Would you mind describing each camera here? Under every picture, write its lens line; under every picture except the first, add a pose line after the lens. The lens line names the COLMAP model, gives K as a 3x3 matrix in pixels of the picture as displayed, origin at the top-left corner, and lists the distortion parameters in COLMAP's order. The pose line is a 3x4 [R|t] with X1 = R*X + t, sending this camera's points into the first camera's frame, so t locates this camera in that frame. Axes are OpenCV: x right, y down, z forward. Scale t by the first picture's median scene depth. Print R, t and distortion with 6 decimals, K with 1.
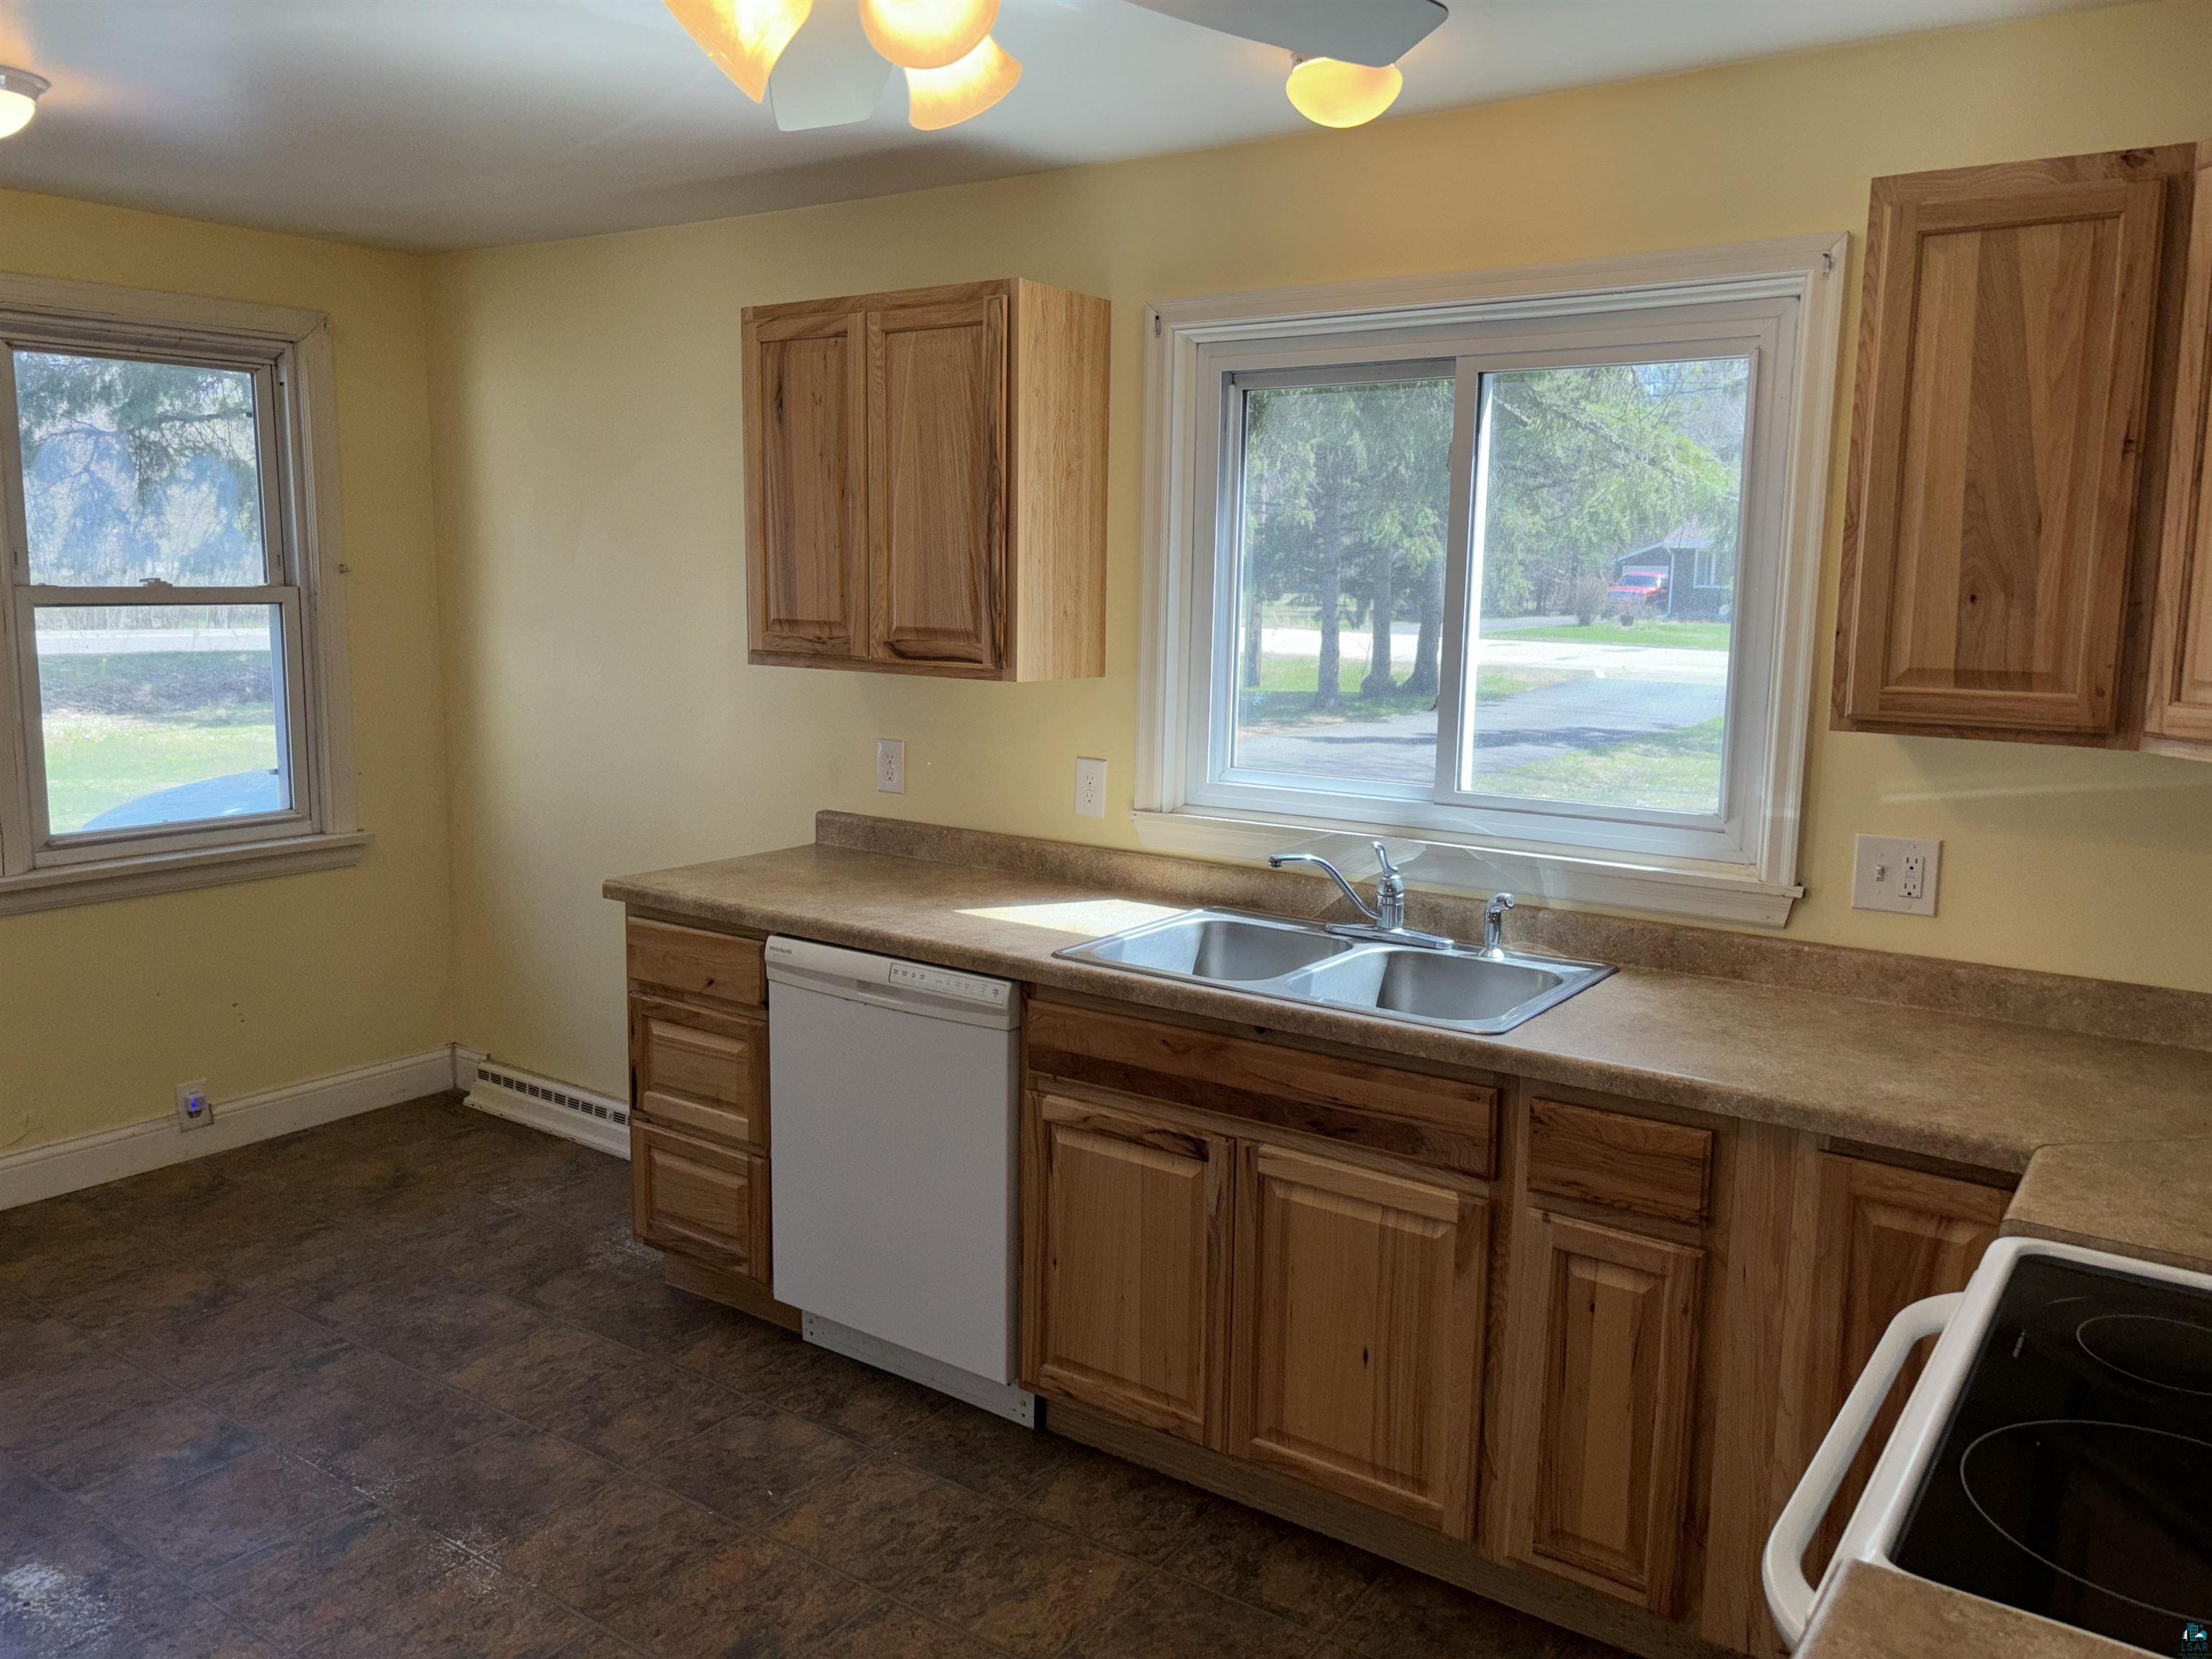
lens RADIAL K [[1682.5, 0, 1115.7], [0, 1682.5, 826.1], [0, 0, 1]] dist [0.043559, -0.044703]
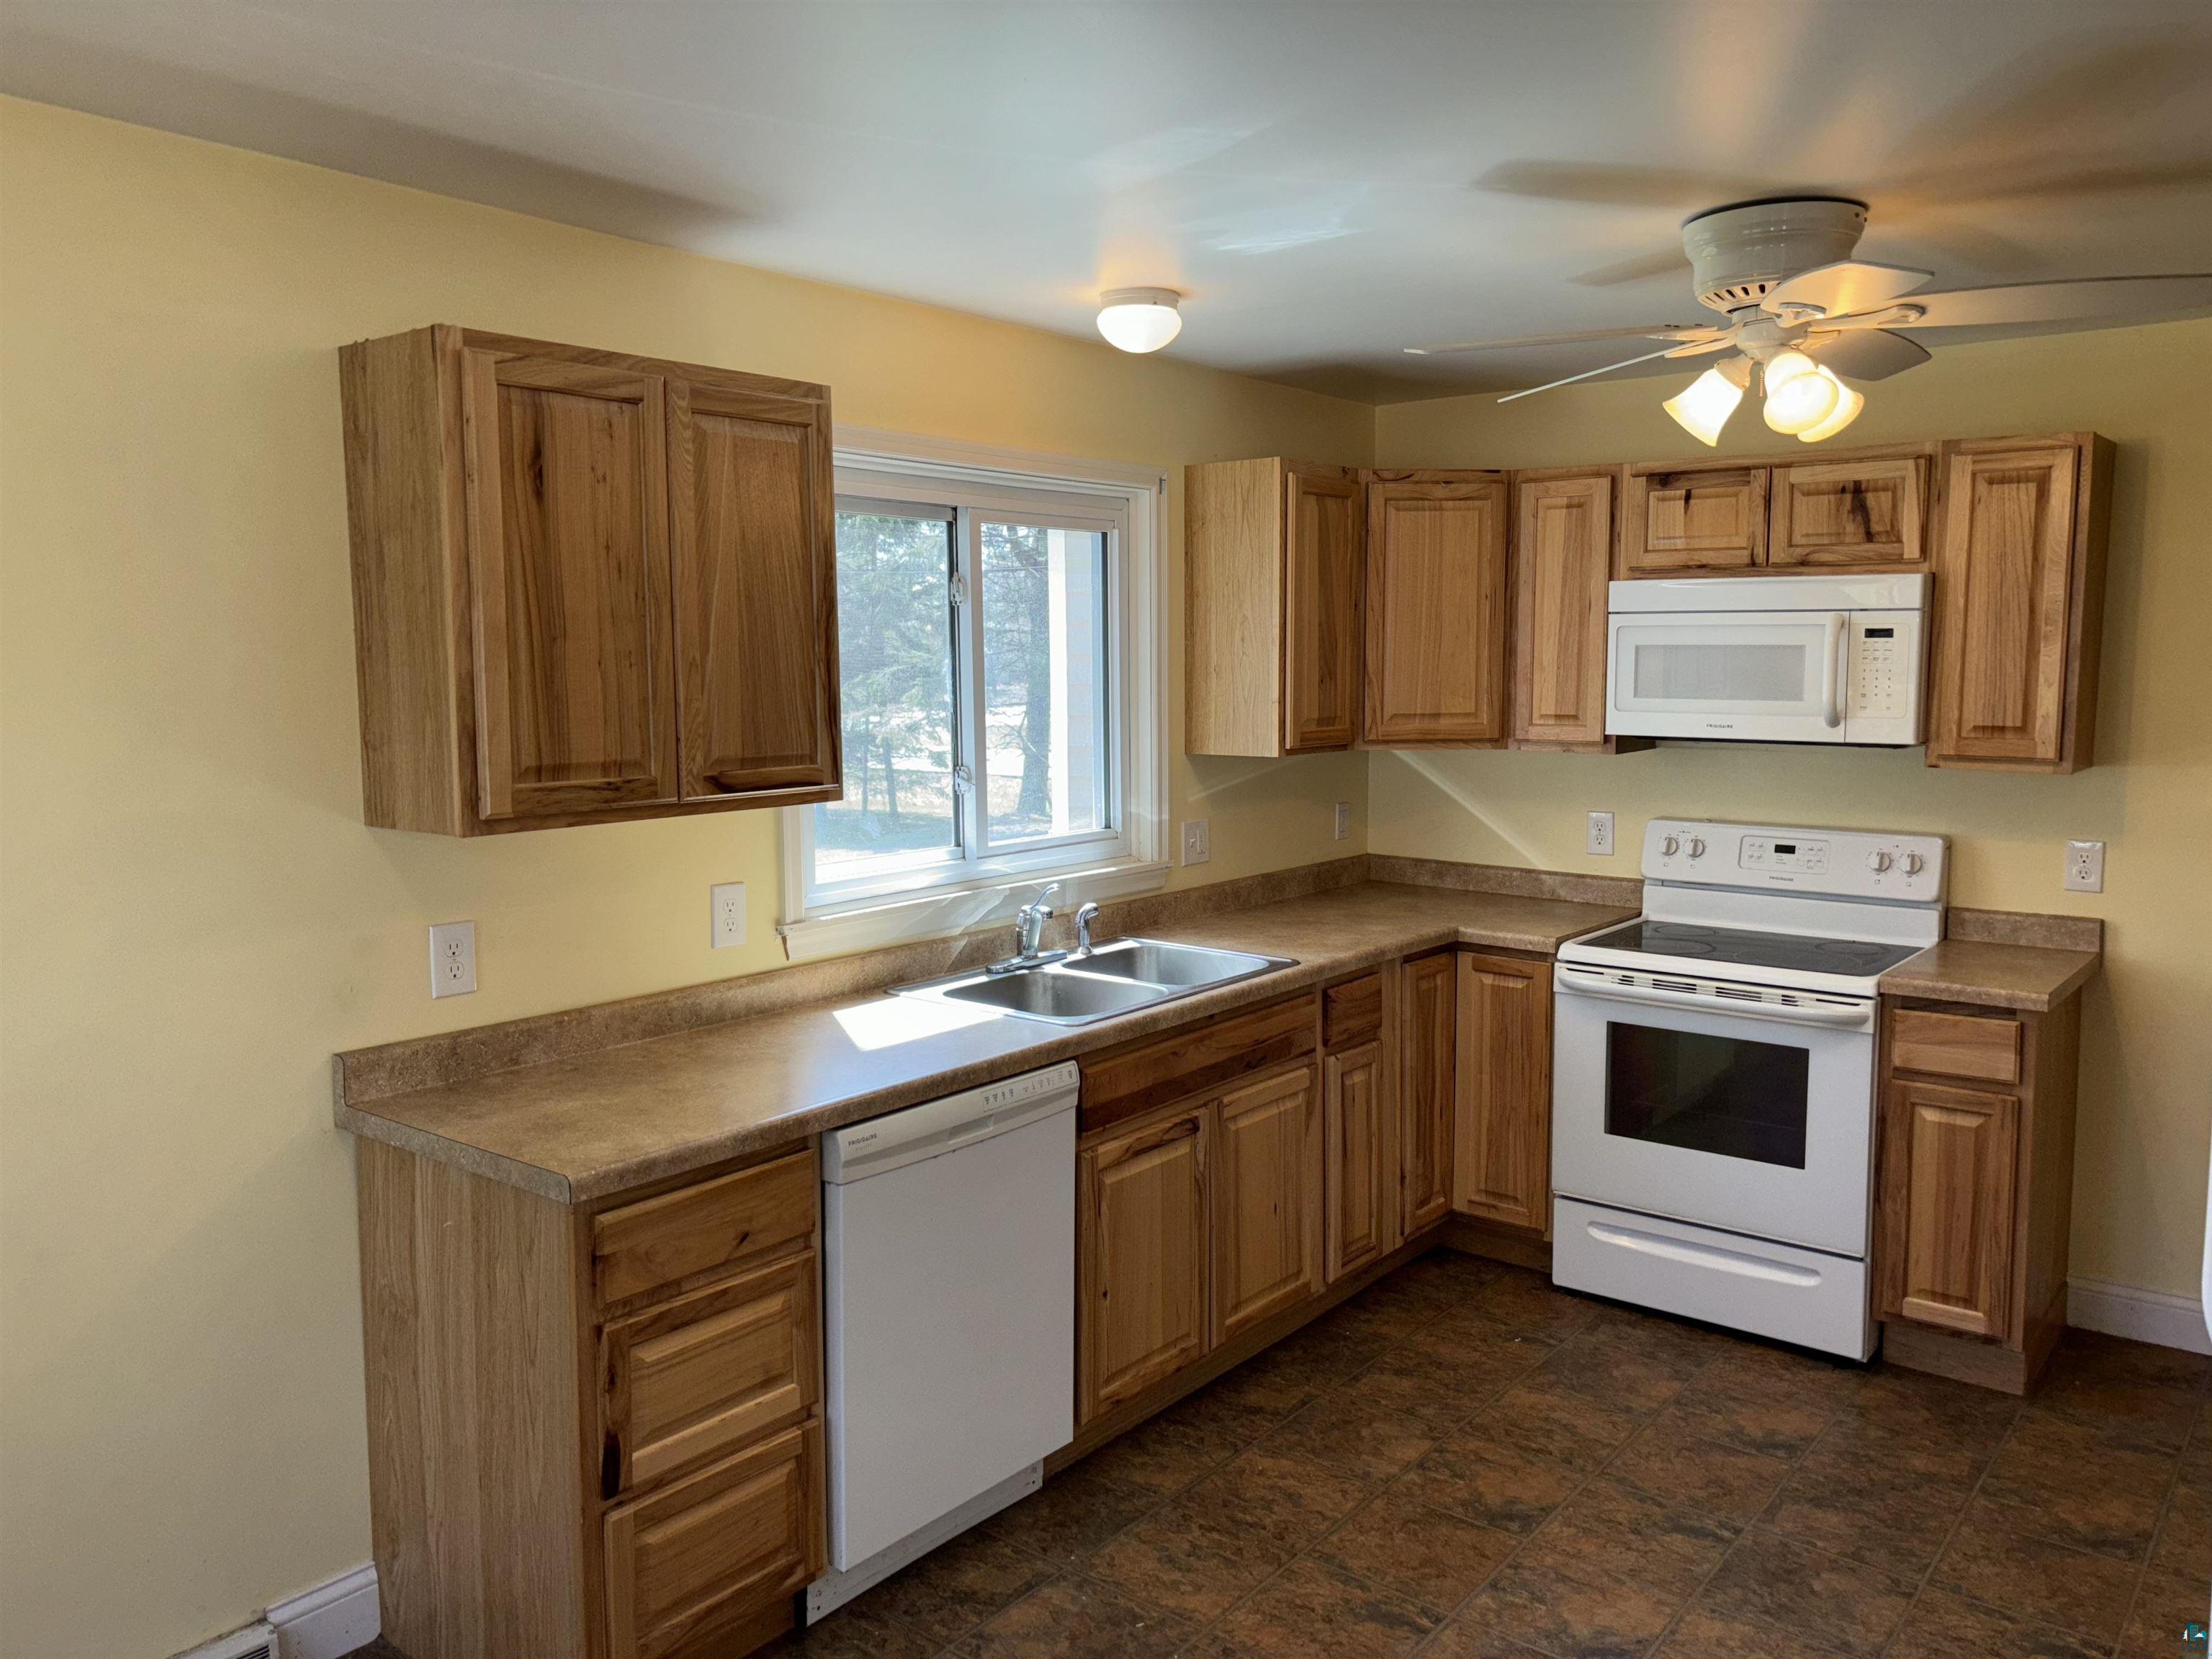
lens RADIAL K [[1682.5, 0, 1127.0], [0, 1682.5, 823.2], [0, 0, 1]] dist [0.043559, -0.044703]
pose [[0.051260, -0.119502, 0.991510, -1.118255], [0.156286, 0.981543, 0.110221, -0.171366], [-0.986381, 0.149310, 0.068990, 0.866064]]
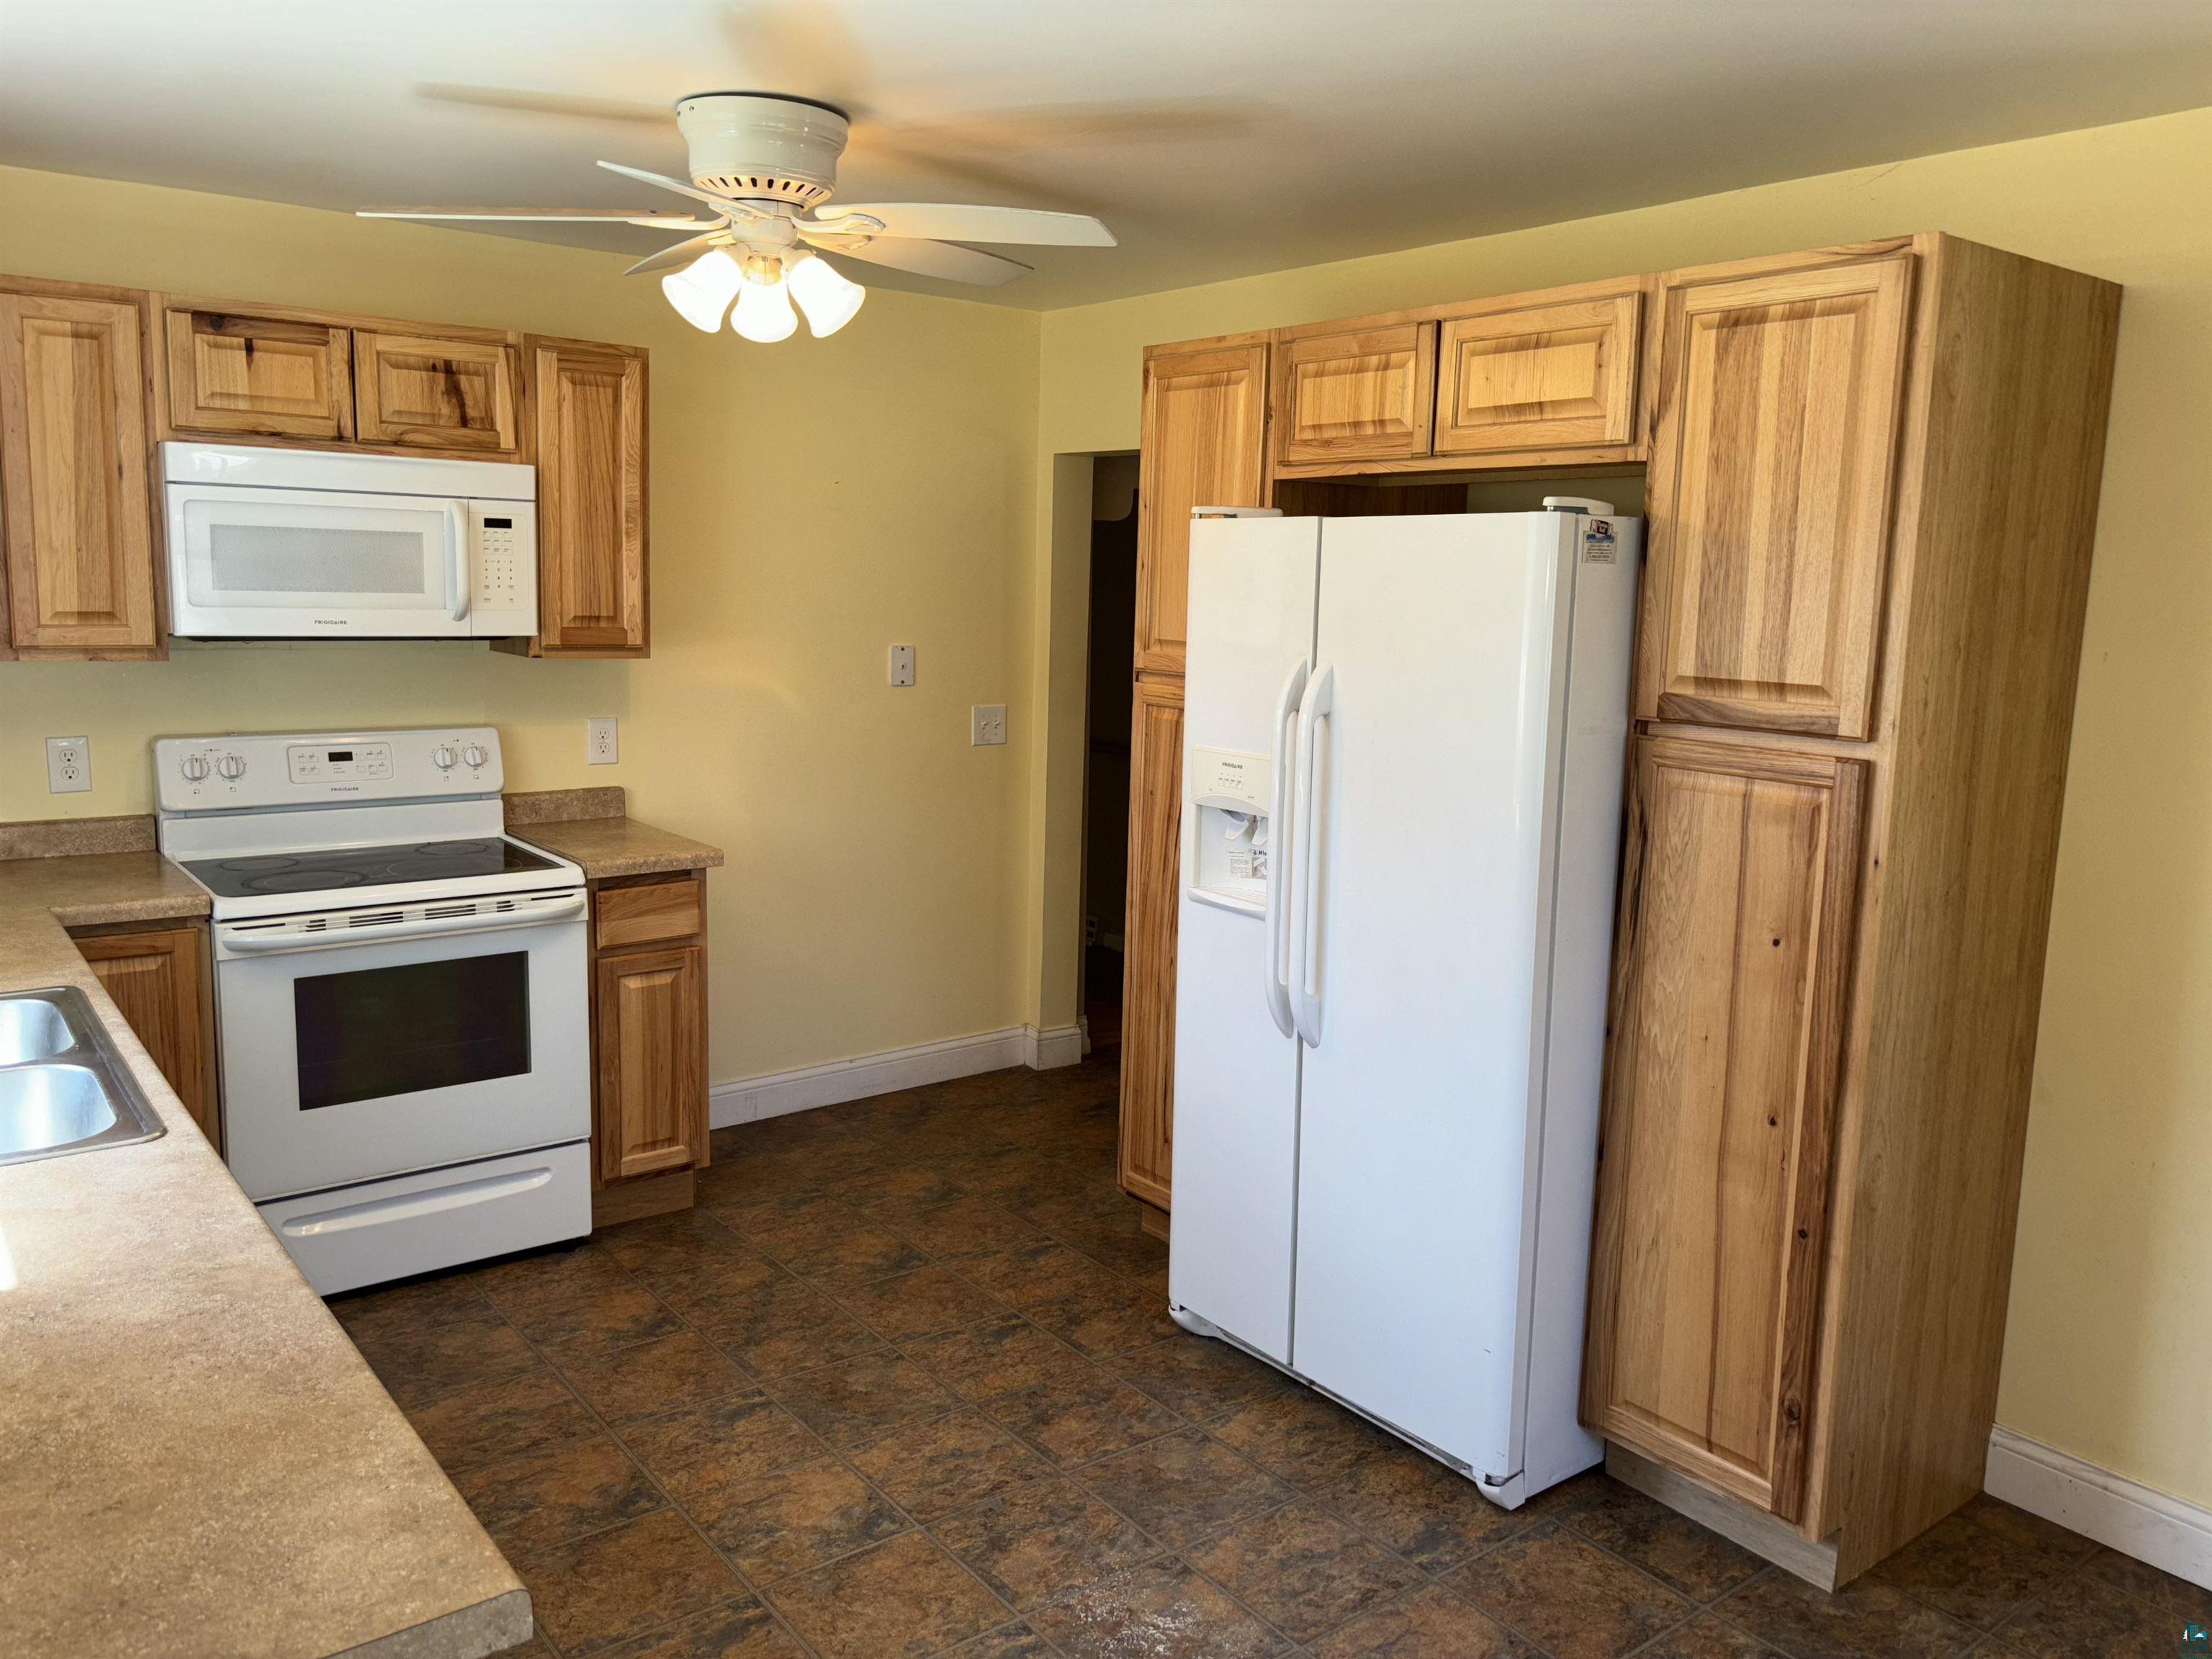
lens RADIAL K [[1682.5, 0, 1118.8], [0, 1682.5, 826.8], [0, 0, 1]] dist [0.043559, -0.044703]
pose [[-0.957134, -0.086463, 0.276440, -0.578597], [0.001364, 0.953049, 0.302812, -0.252683], [-0.289642, 0.290208, -0.912078, 1.489004]]
